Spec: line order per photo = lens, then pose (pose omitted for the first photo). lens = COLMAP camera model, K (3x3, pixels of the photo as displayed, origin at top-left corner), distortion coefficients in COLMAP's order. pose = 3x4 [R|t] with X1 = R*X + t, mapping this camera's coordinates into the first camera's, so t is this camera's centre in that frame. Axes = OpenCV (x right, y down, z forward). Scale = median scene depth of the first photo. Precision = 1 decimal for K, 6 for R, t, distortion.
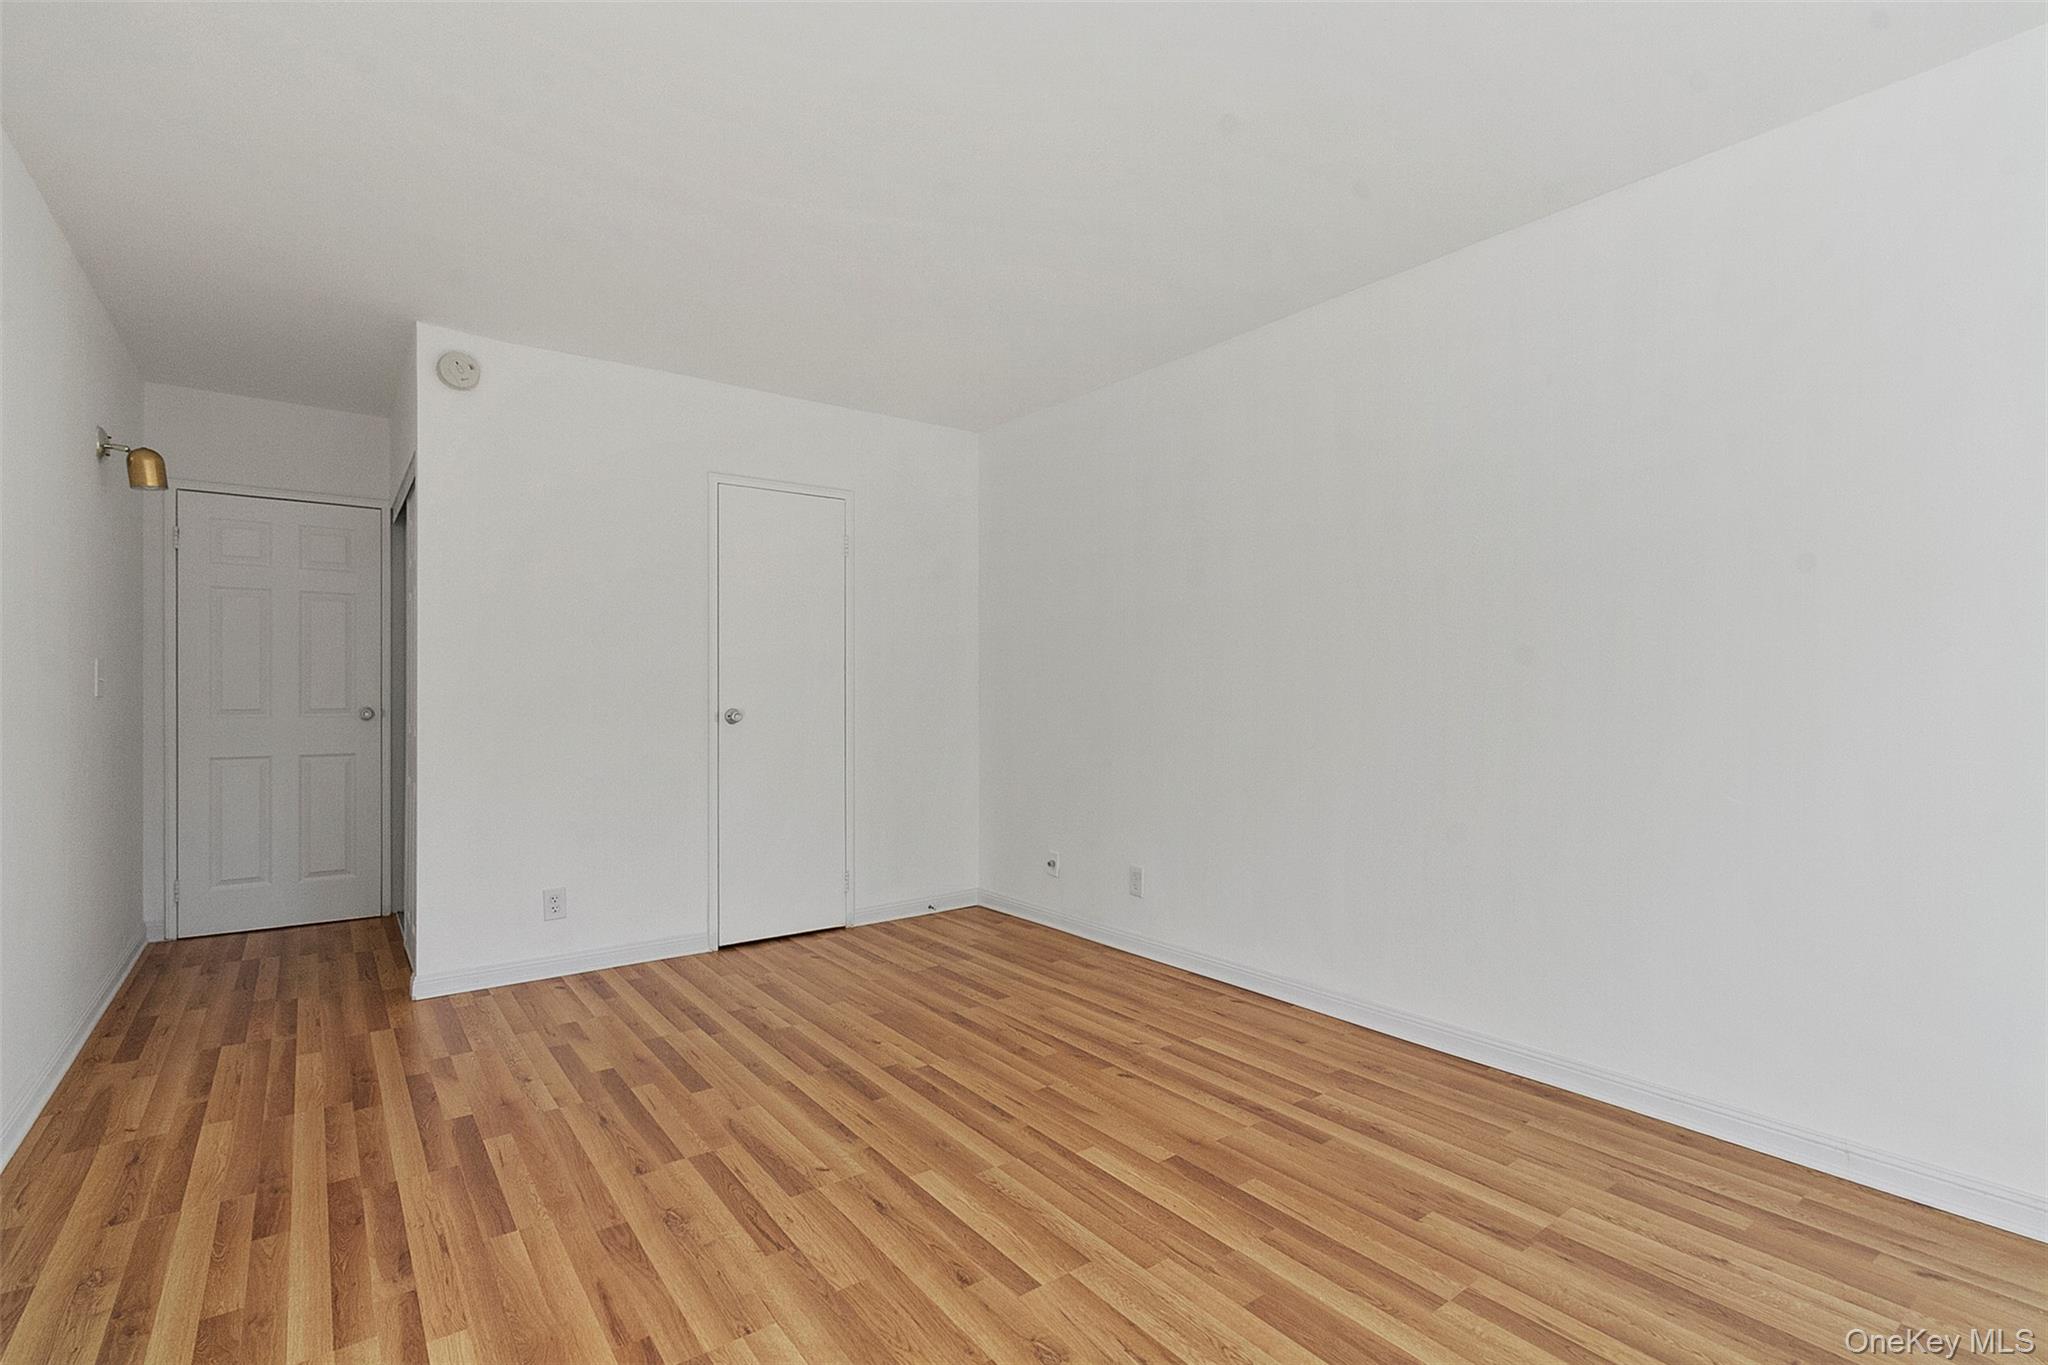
lens RADIAL K [[947.3, 0, 1030.1], [0, 947.3, 695.7], [0, 0, 1]] dist [0.006997, 0.000720]
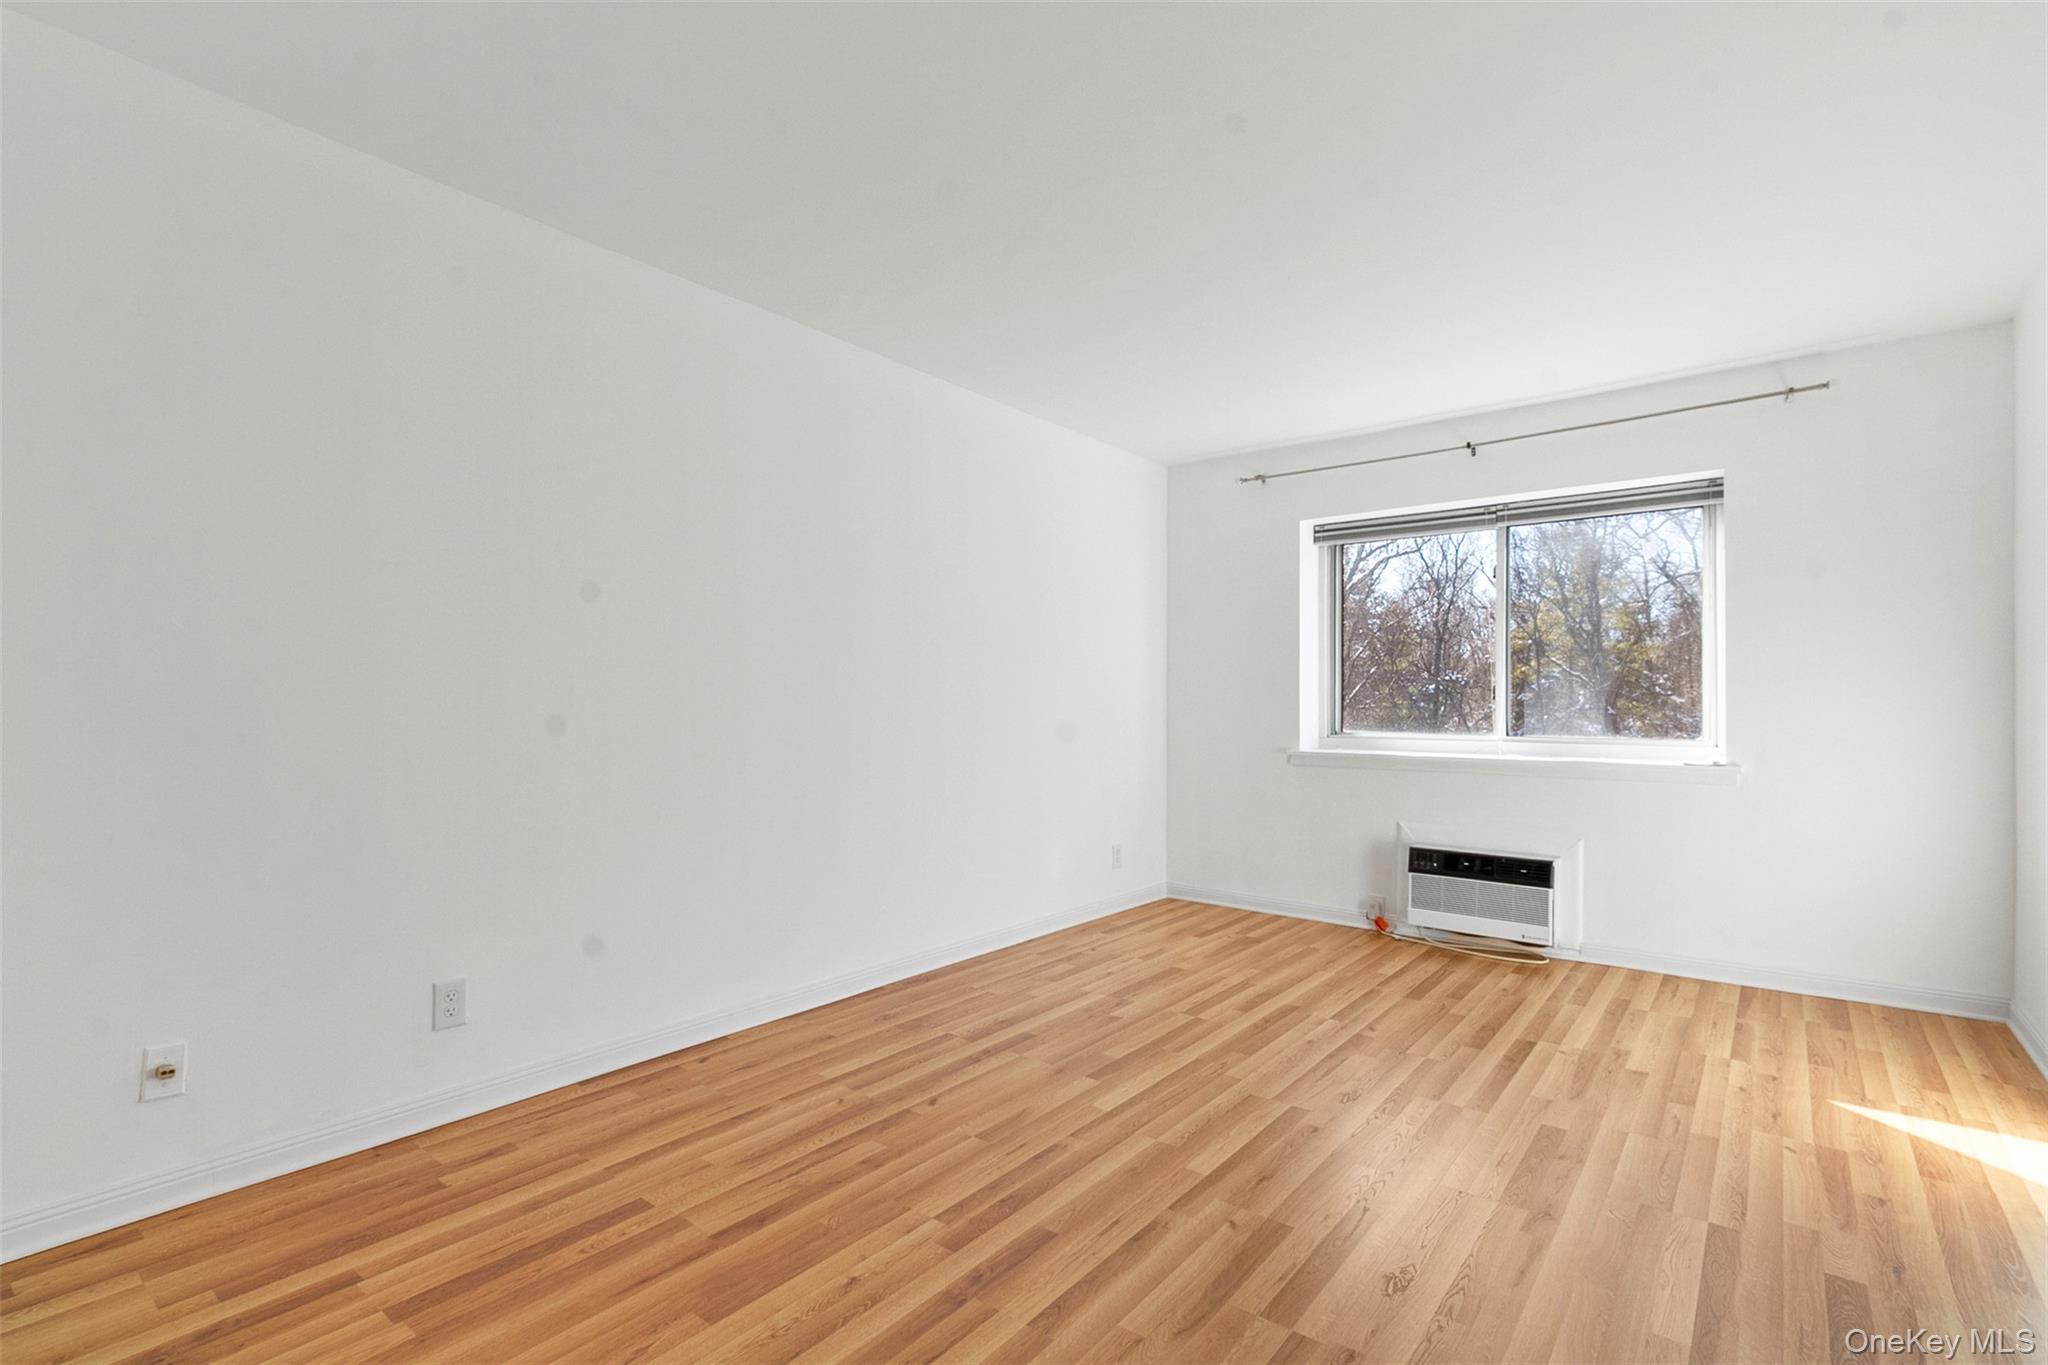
lens RADIAL K [[947.3, 0, 1030.1], [0, 947.3, 695.7], [0, 0, 1]] dist [0.006997, 0.000720]
pose [[-0.251210, 0.008768, 0.967893, -0.808752], [-0.000497, 0.999958, -0.009188, -0.001265], [-0.967933, -0.002789, -0.251195, 1.084018]]
